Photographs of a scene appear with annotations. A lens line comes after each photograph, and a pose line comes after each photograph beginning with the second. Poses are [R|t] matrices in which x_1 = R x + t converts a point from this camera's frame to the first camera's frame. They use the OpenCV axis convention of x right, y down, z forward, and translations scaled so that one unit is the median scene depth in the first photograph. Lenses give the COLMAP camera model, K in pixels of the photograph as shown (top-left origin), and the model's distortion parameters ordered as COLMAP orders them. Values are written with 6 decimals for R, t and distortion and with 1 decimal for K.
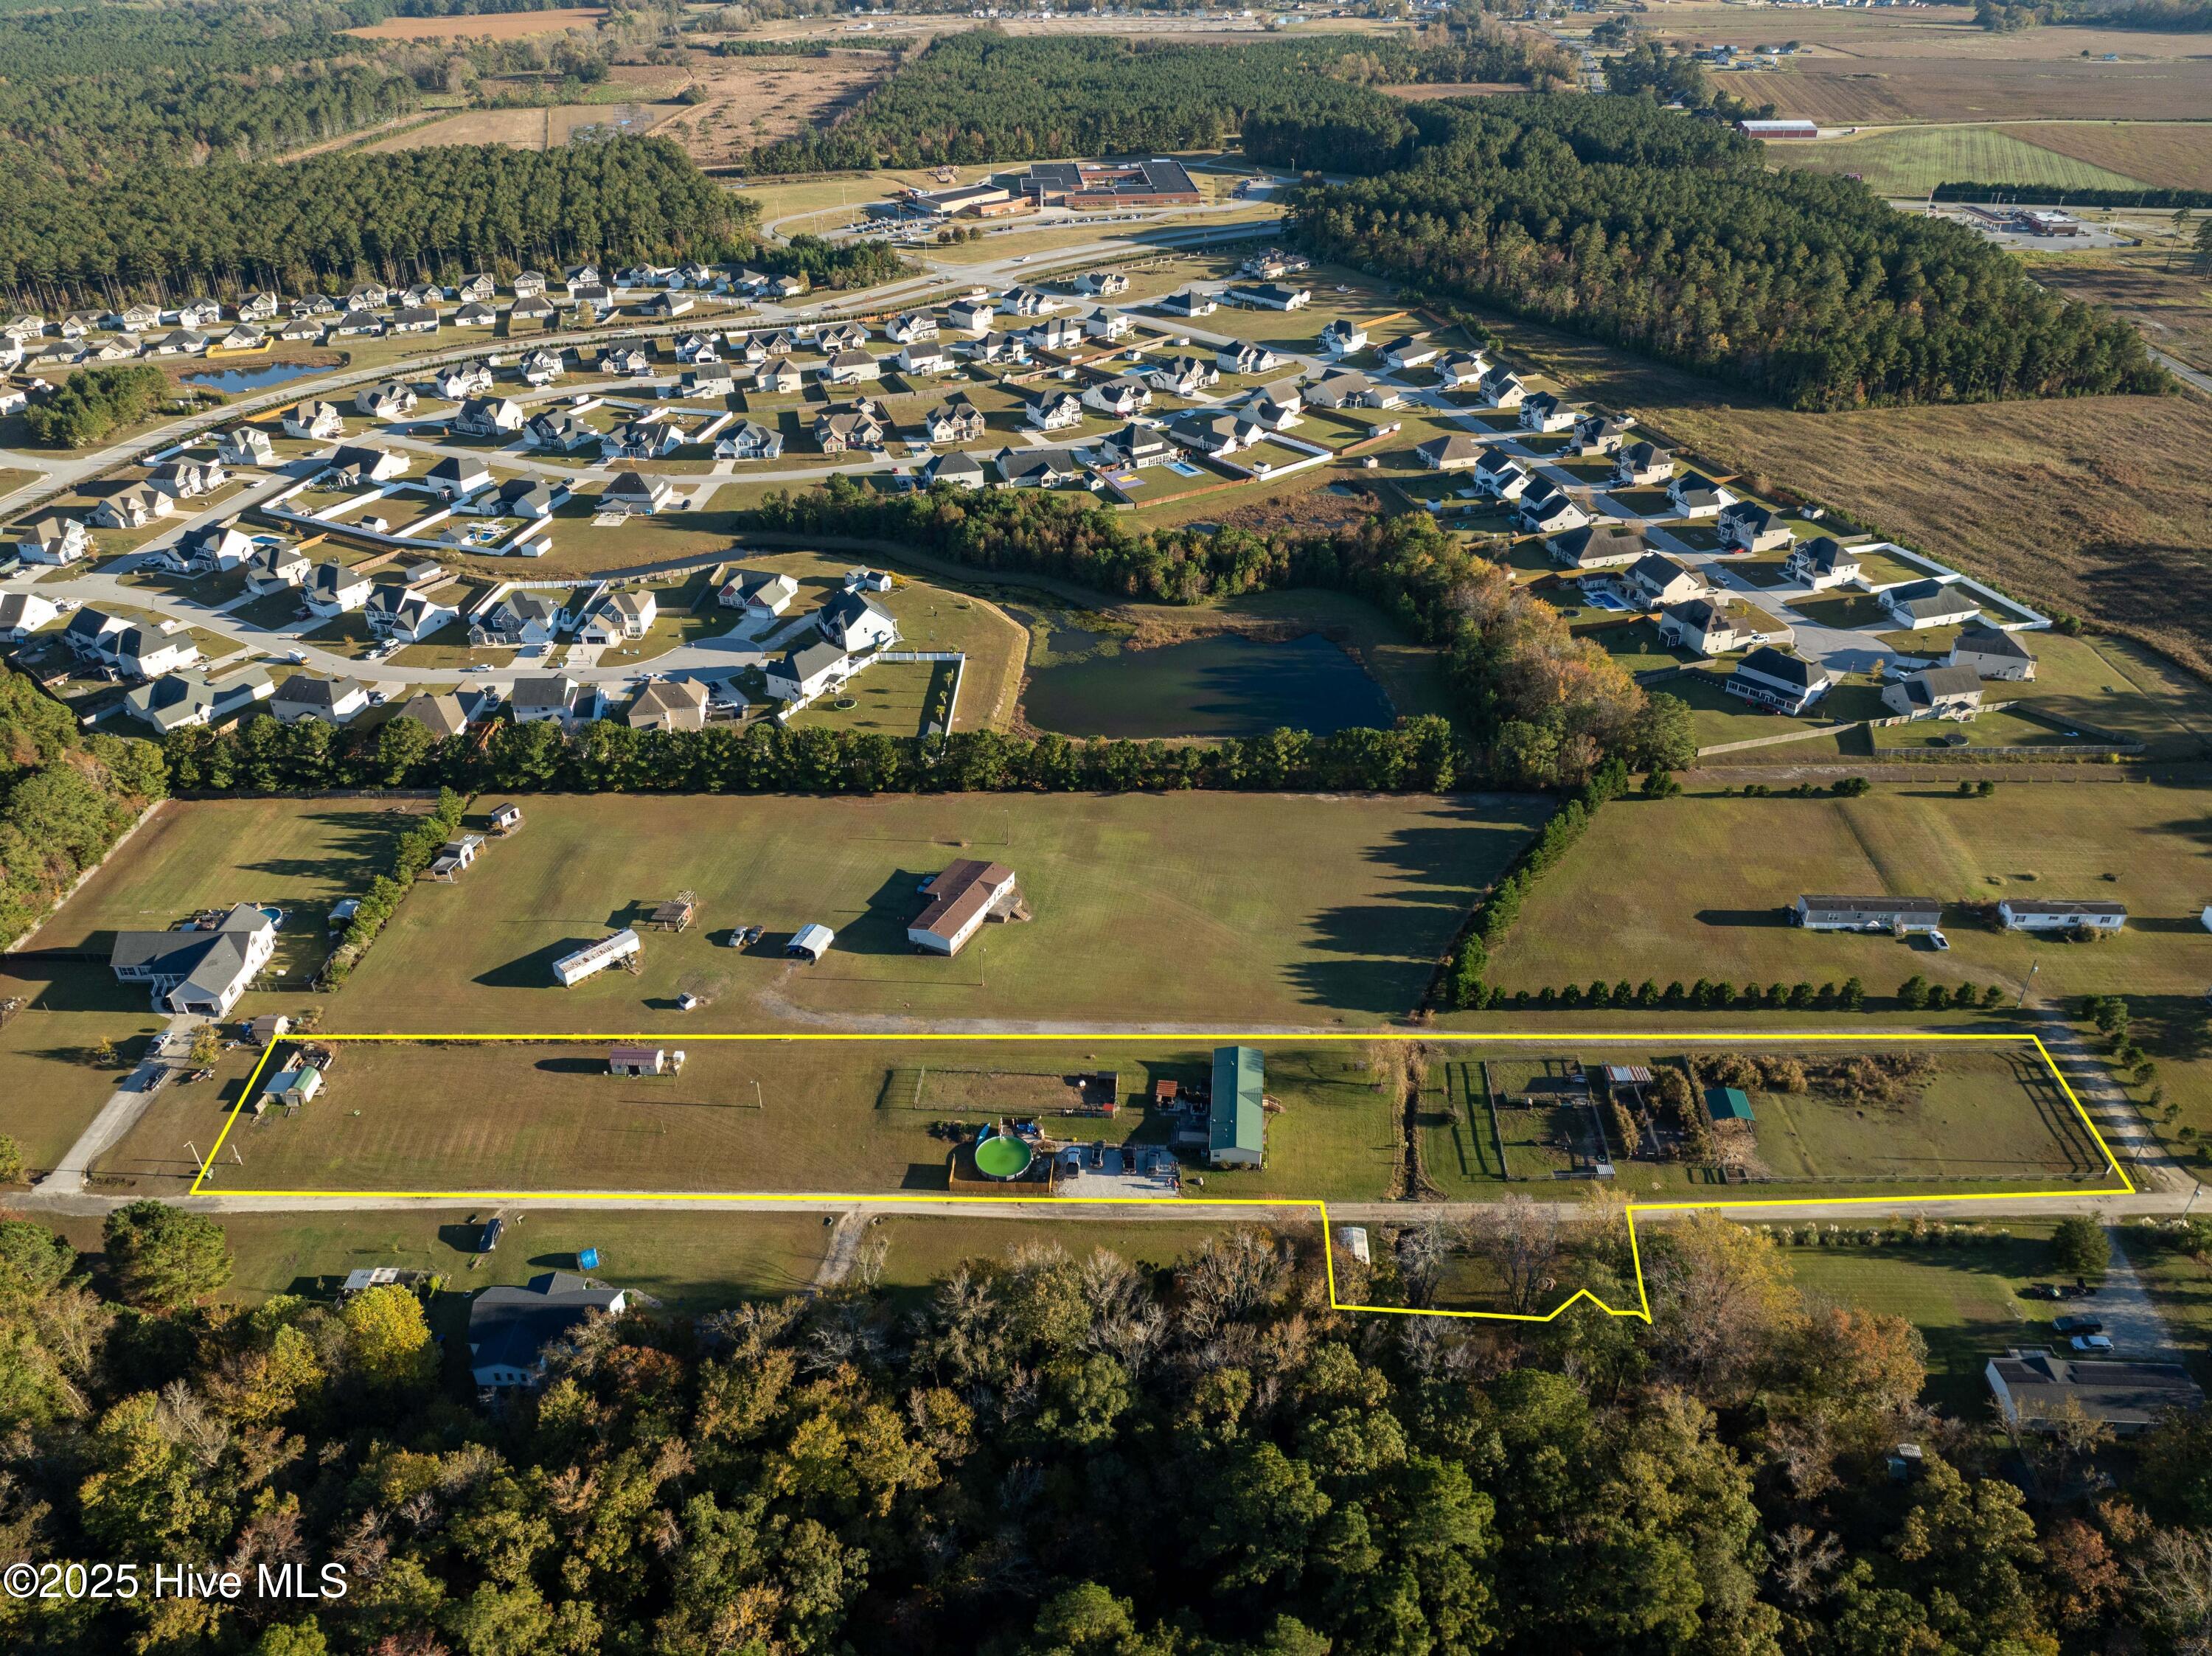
lens RADIAL K [[1557.6, 0, 1112.4], [0, 1557.6, 829.5], [0, 0, 1]] dist [-0.032491, -0.007929]
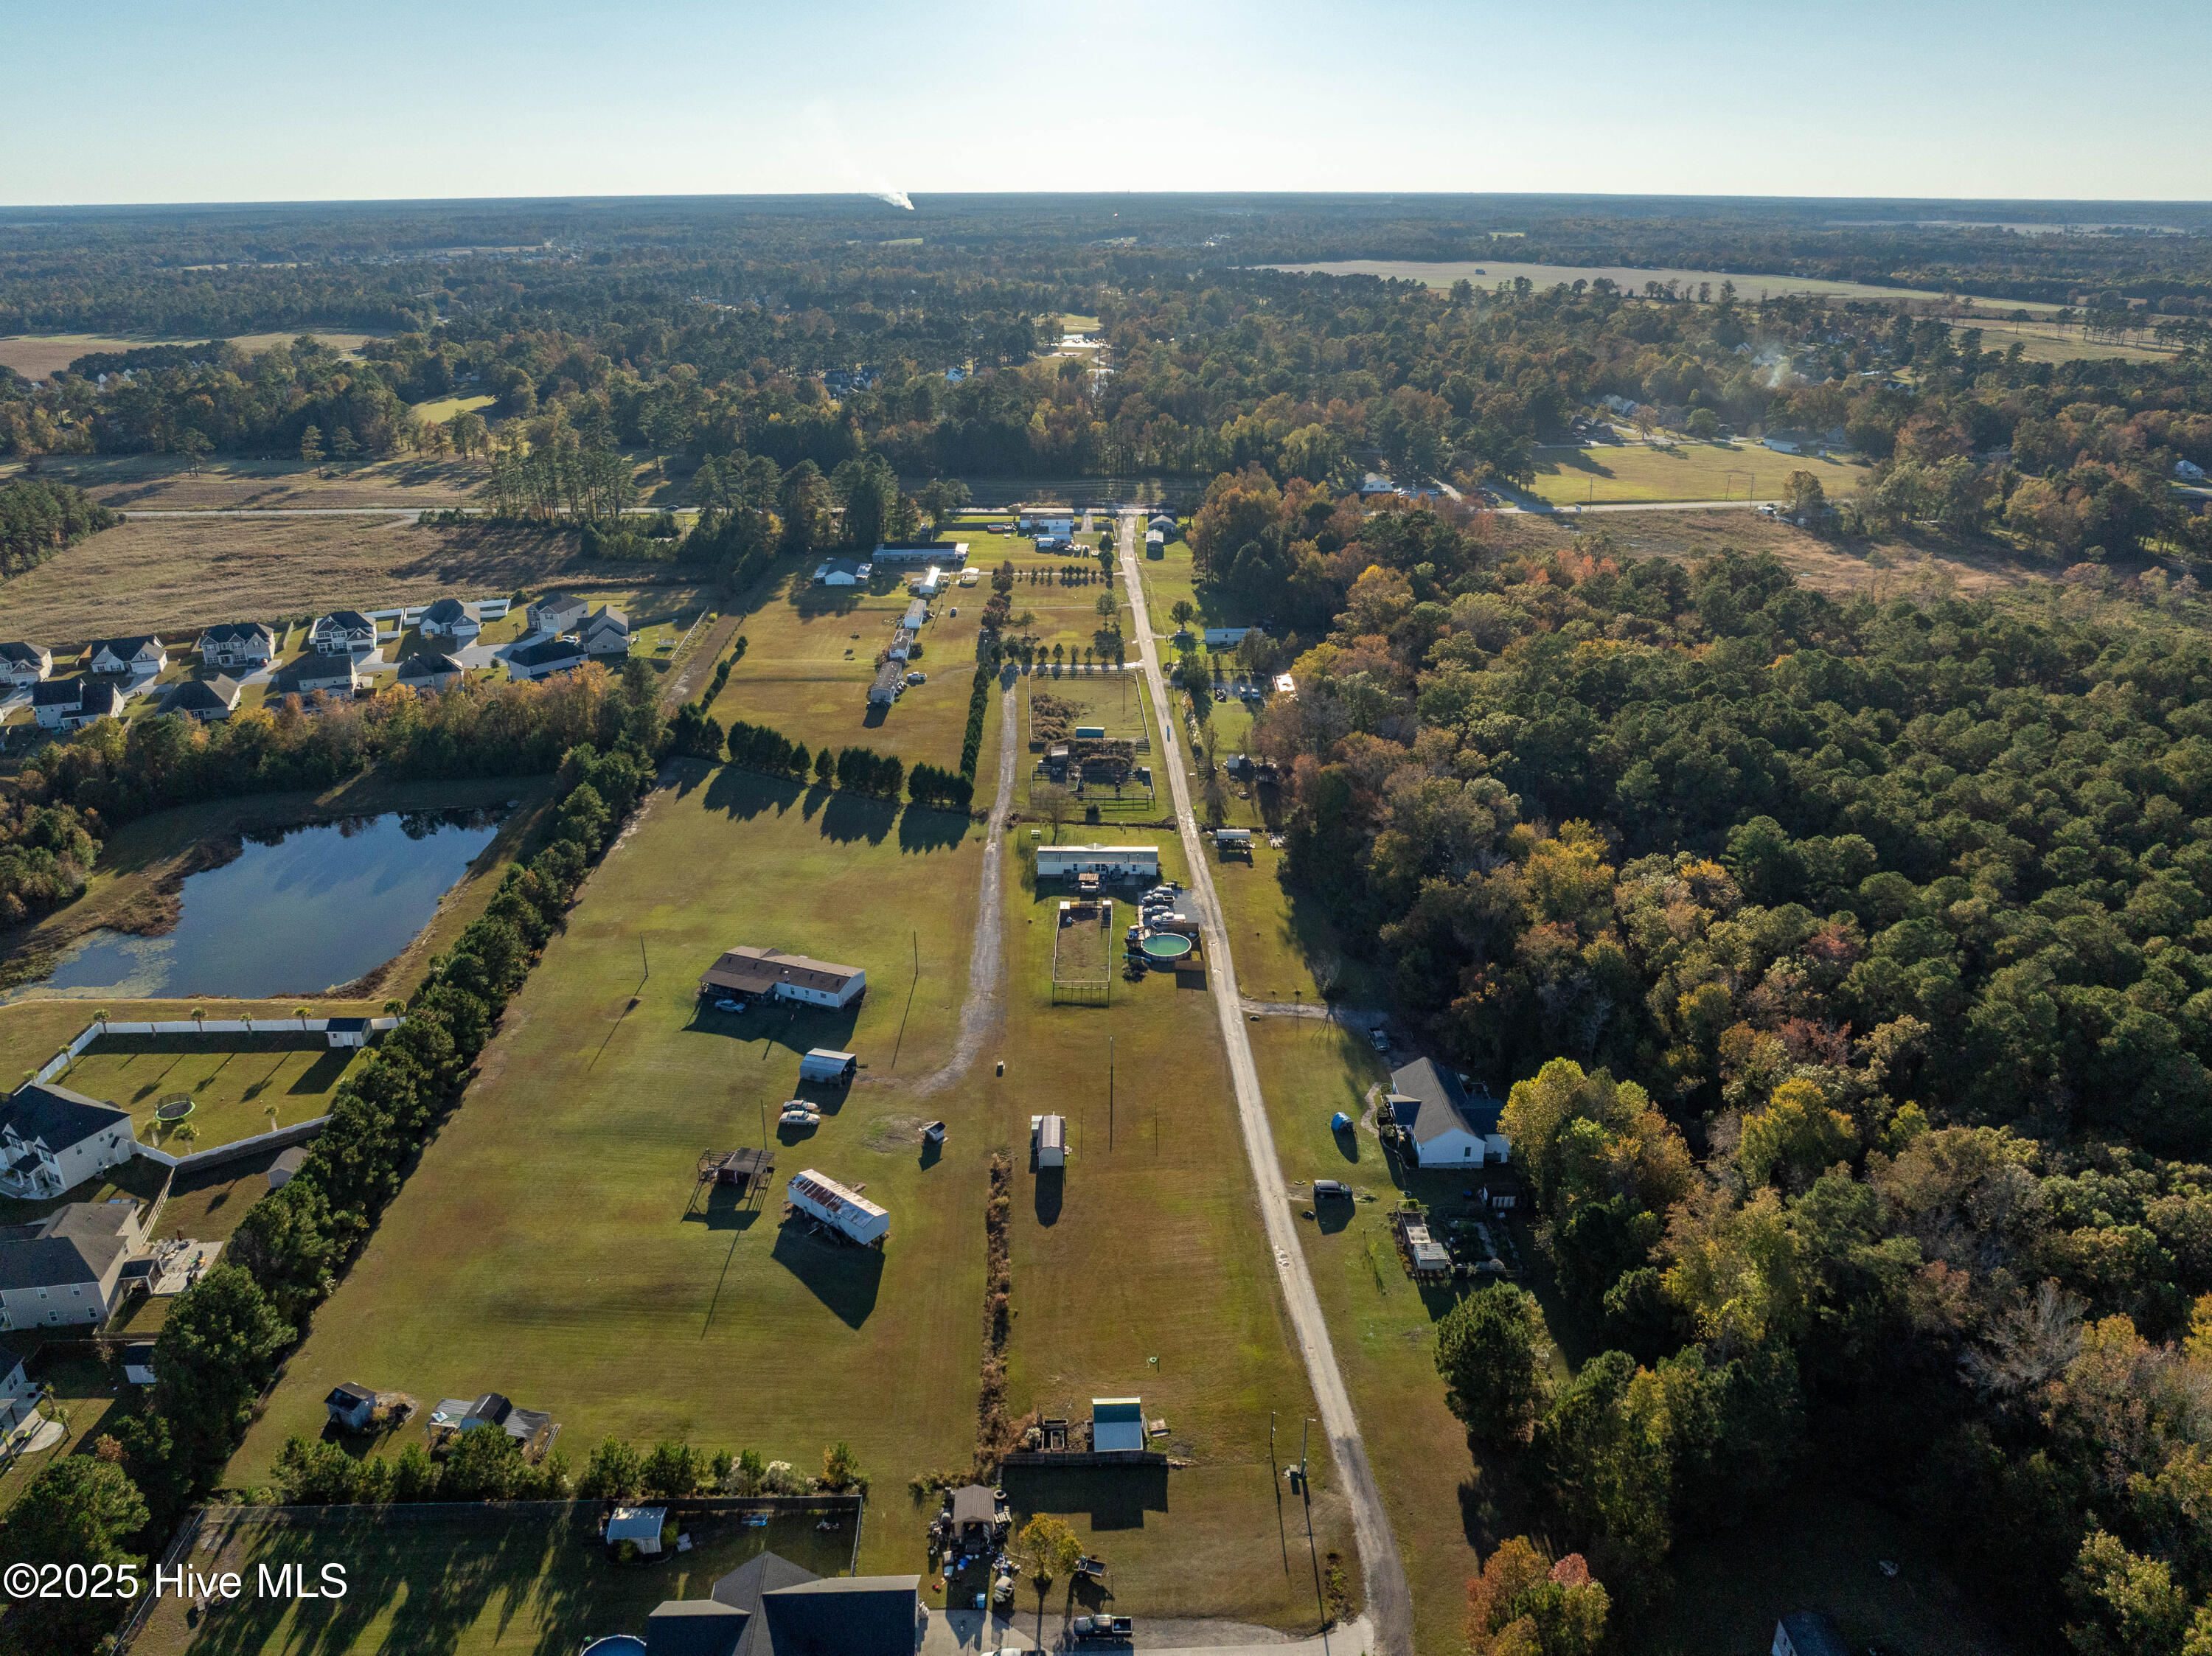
lens RADIAL K [[1563.9, 0, 1110.0], [0, 1563.9, 828.8], [0, 0, 1]] dist [-0.037226, 0.002838]
pose [[-0.058563, -0.372748, 0.926083, -0.823643], [0.530453, 0.774254, 0.345182, -0.208388], [-0.845689, 0.511458, 0.152382, 0.597397]]
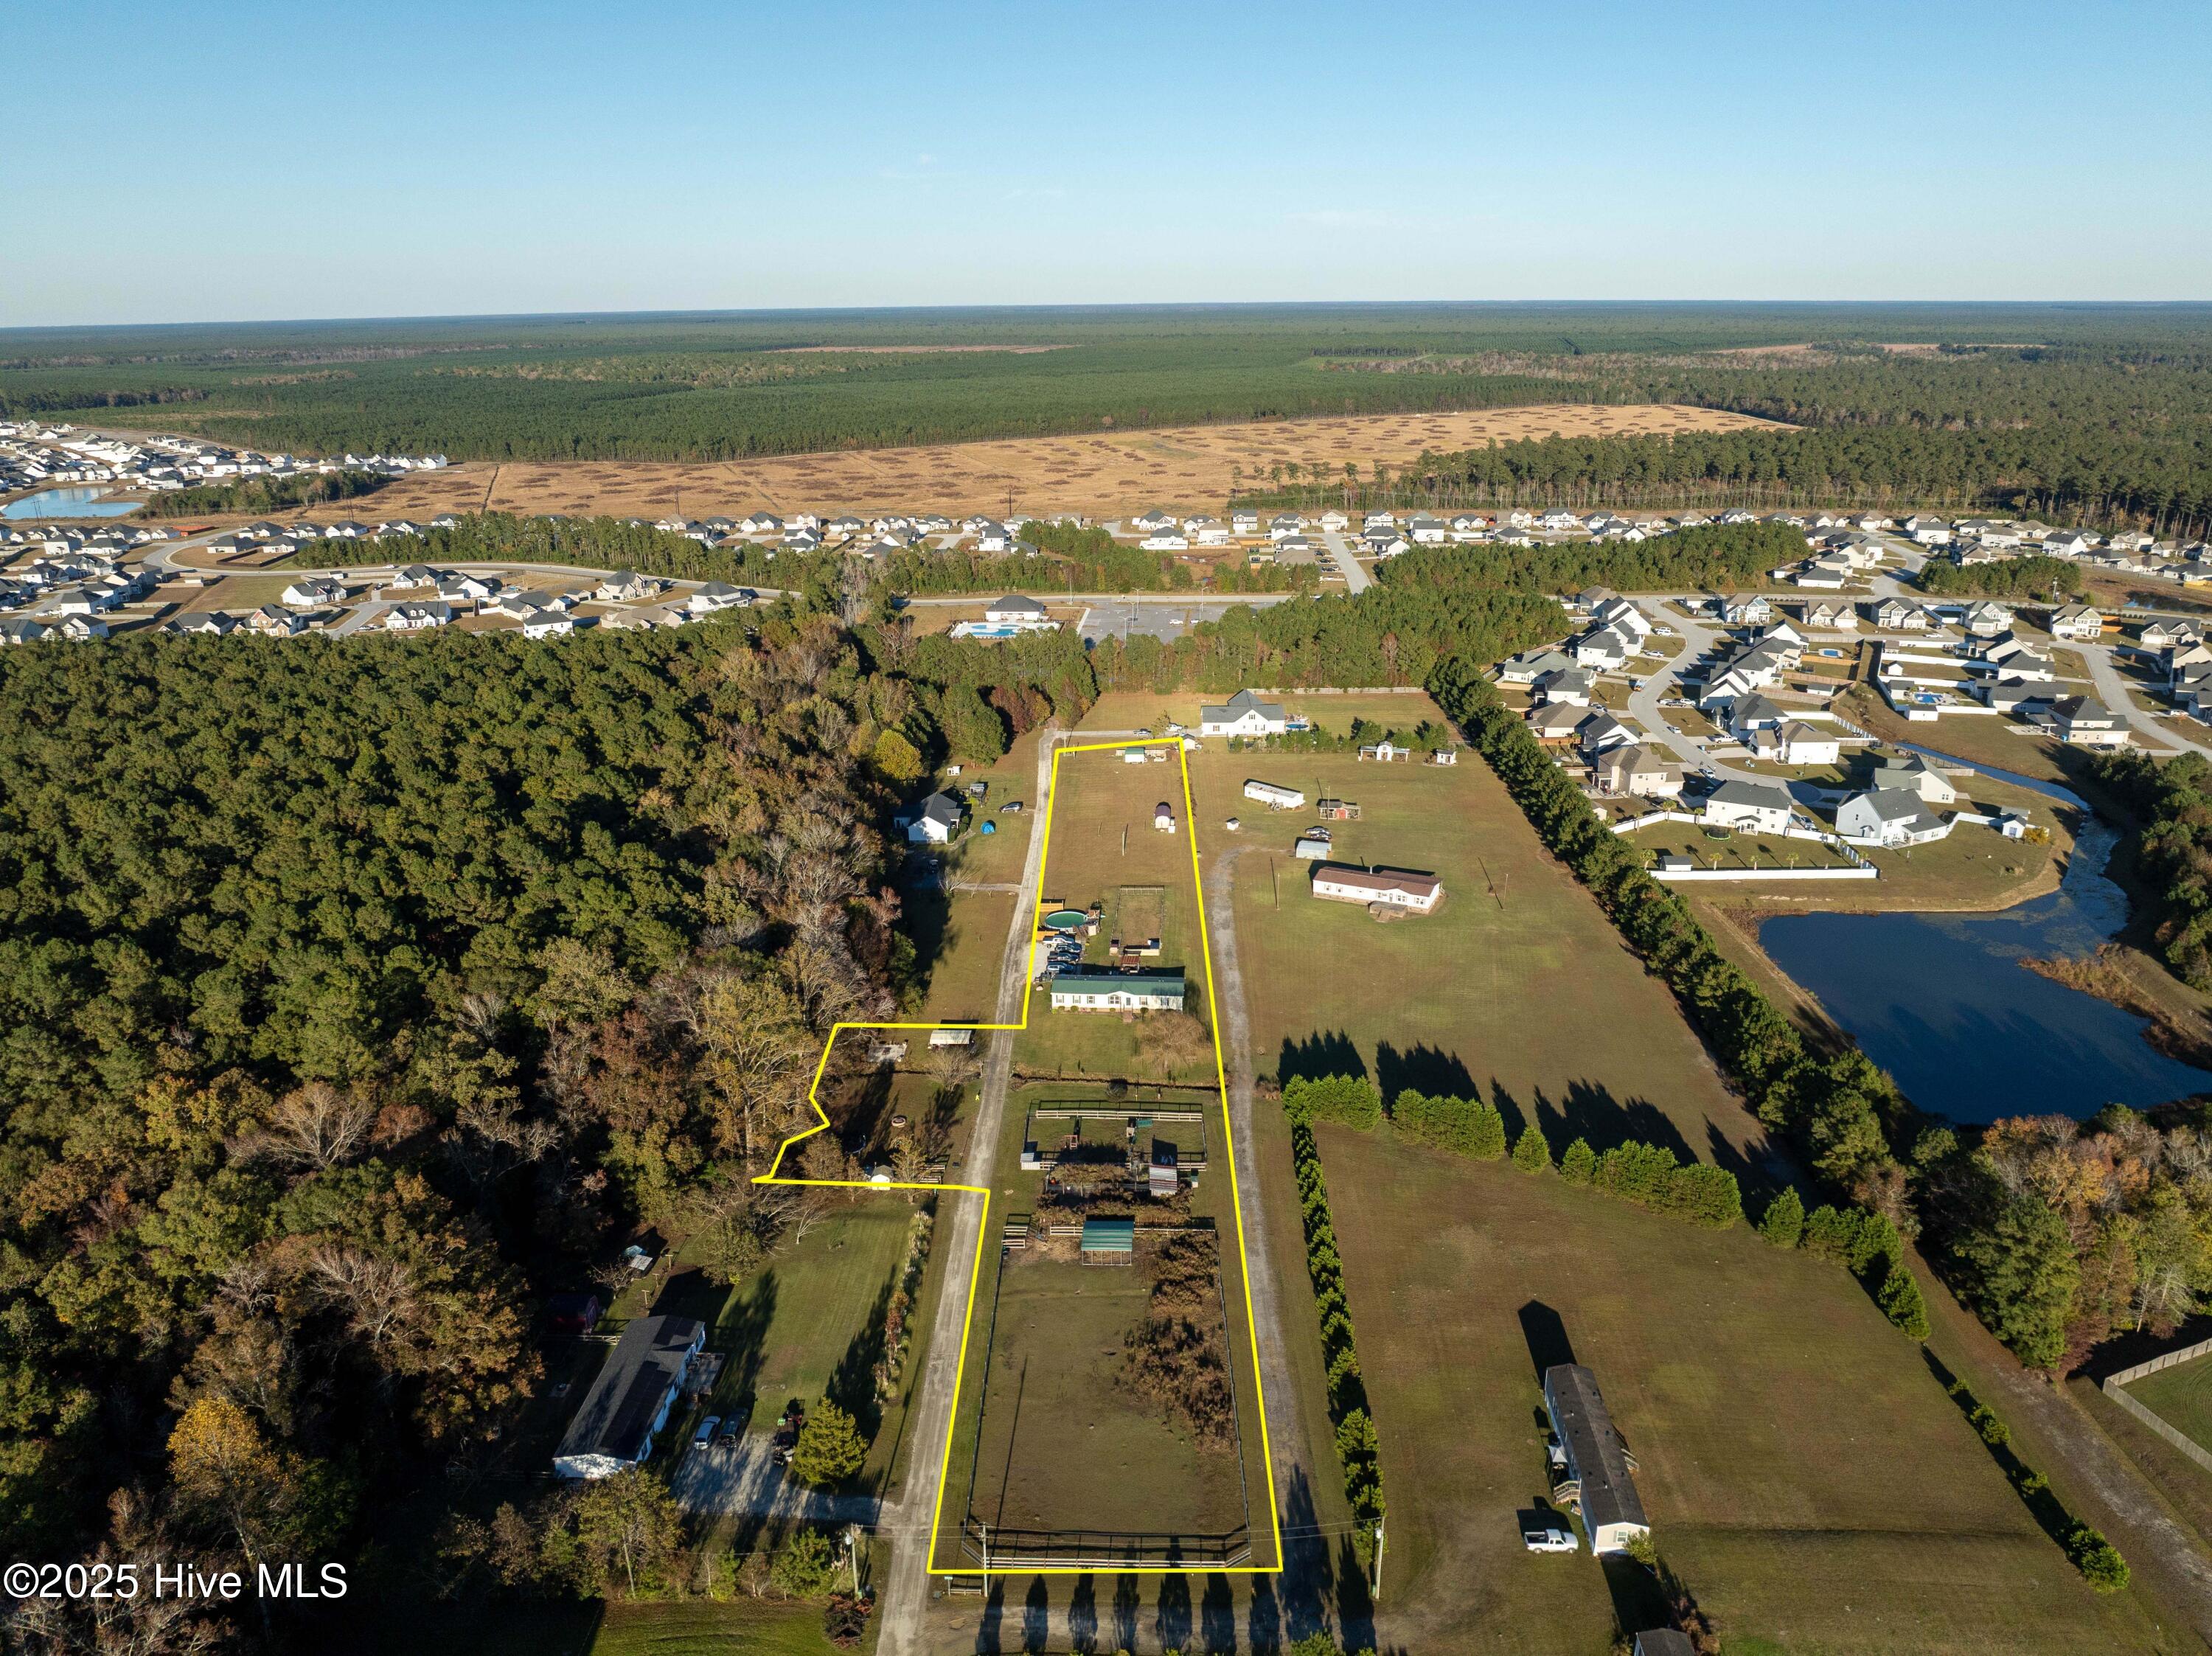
lens RADIAL K [[1557.6, 0, 1112.4], [0, 1557.6, 829.5], [0, 0, 1]] dist [-0.032491, -0.007929]
pose [[0.001965, 0.328329, -0.944561, 0.854324], [-0.518243, 0.808156, 0.279836, -0.183411], [0.855231, 0.488962, 0.171742, 0.562616]]
